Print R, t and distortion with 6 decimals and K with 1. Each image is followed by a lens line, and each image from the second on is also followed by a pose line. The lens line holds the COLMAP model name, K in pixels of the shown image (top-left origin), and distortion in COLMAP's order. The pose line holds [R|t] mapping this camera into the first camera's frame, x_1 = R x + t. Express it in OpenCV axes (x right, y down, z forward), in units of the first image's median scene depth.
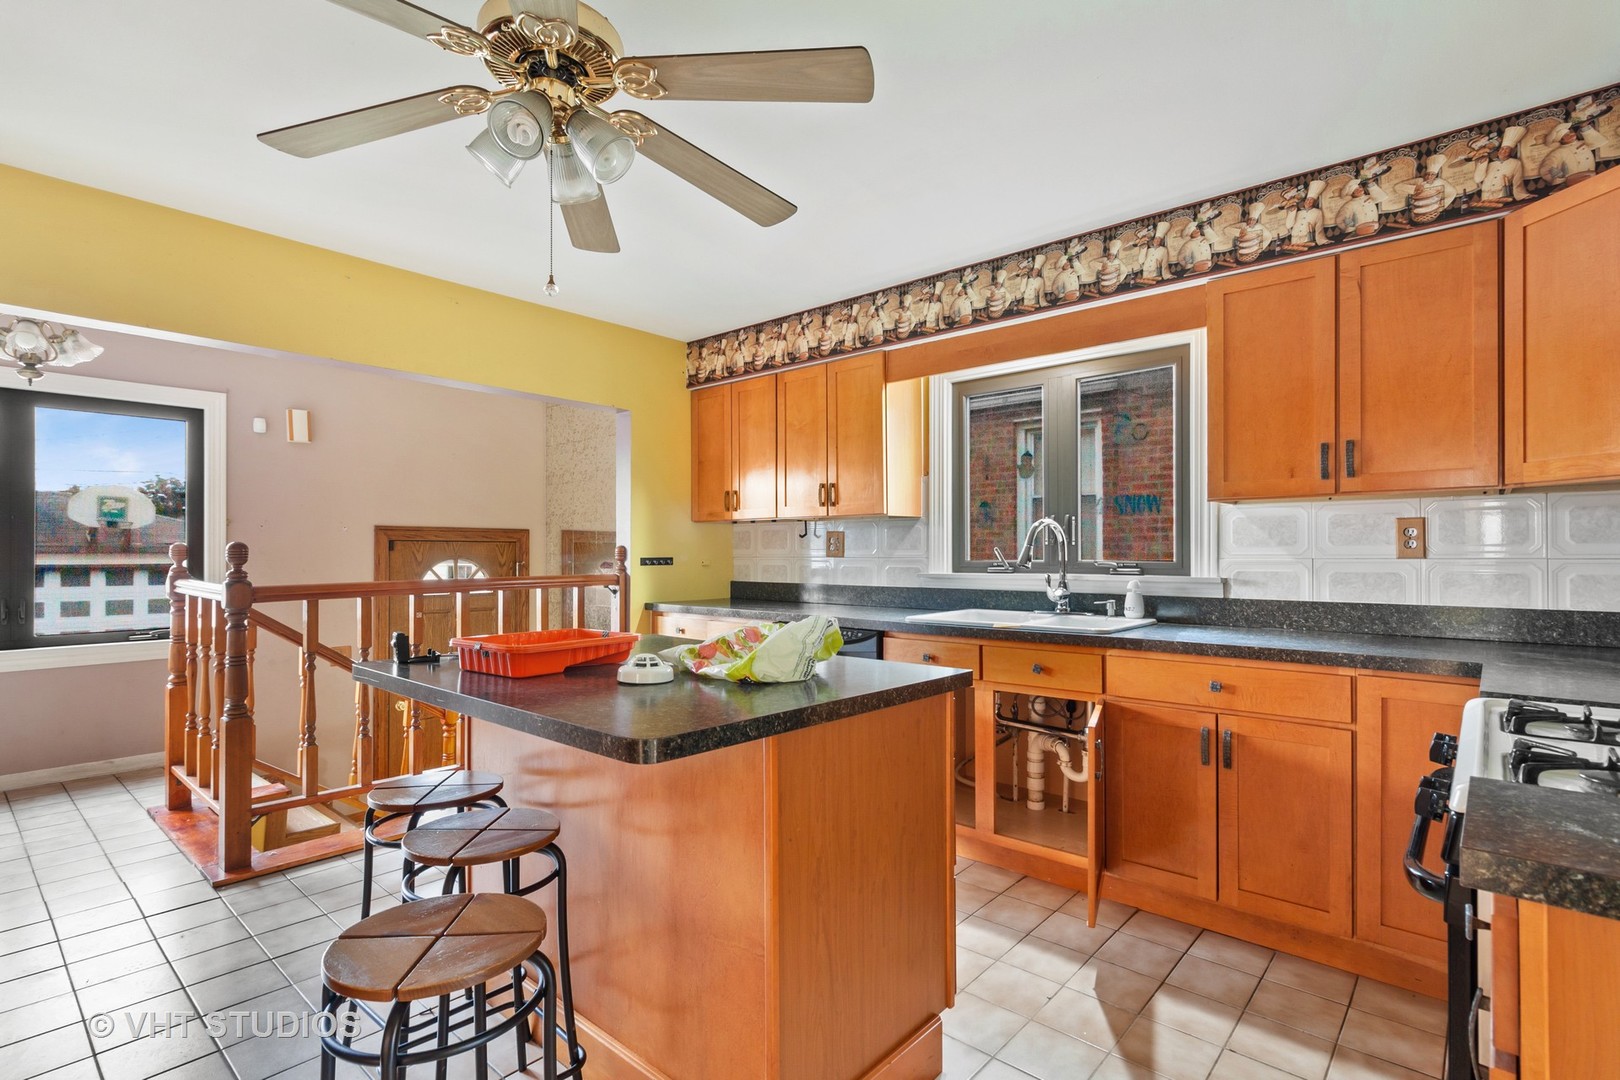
lens RADIAL K [[768.4, 0, 806.4], [0, 768.4, 548.7], [0, 0, 1]] dist [0.002362, 0.000915]
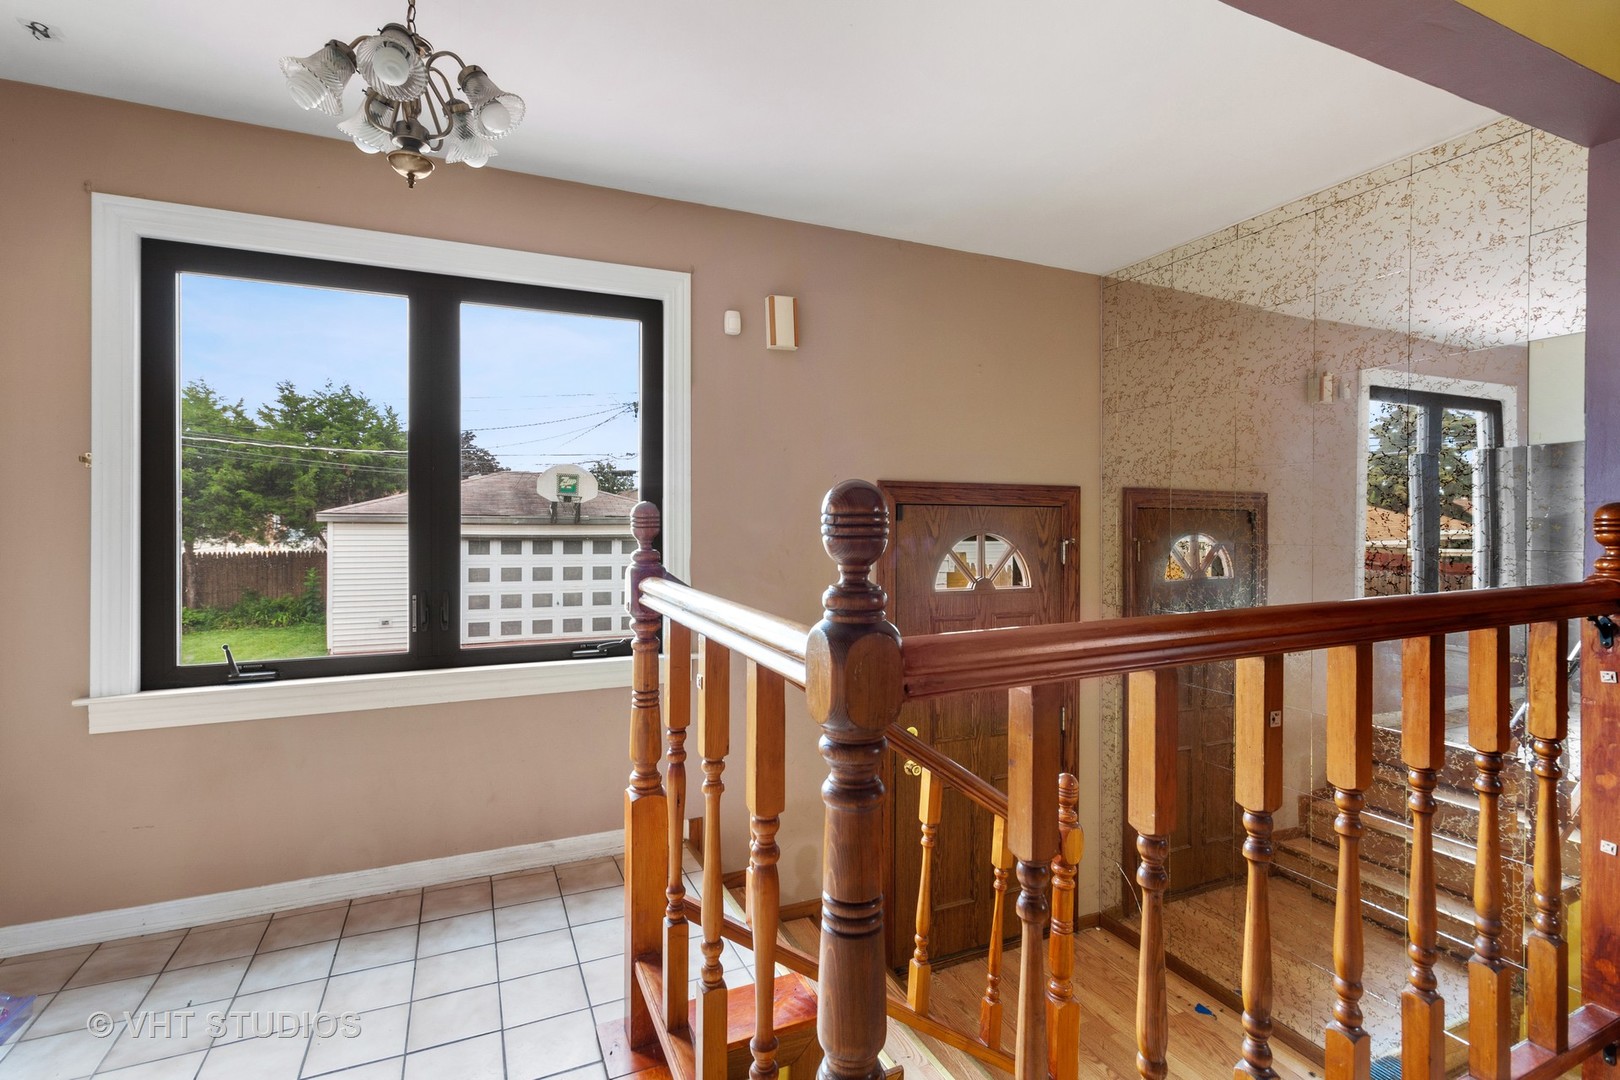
lens RADIAL K [[768.4, 0, 815.1], [0, 768.4, 527.7], [0, 0, 1]] dist [0.002362, 0.000915]
pose [[0.910793, 0.002446, -0.412855, -0.448011], [0.001027, 0.999966, 0.008190, 0.004307], [0.412861, -0.007883, 0.910760, 0.521281]]
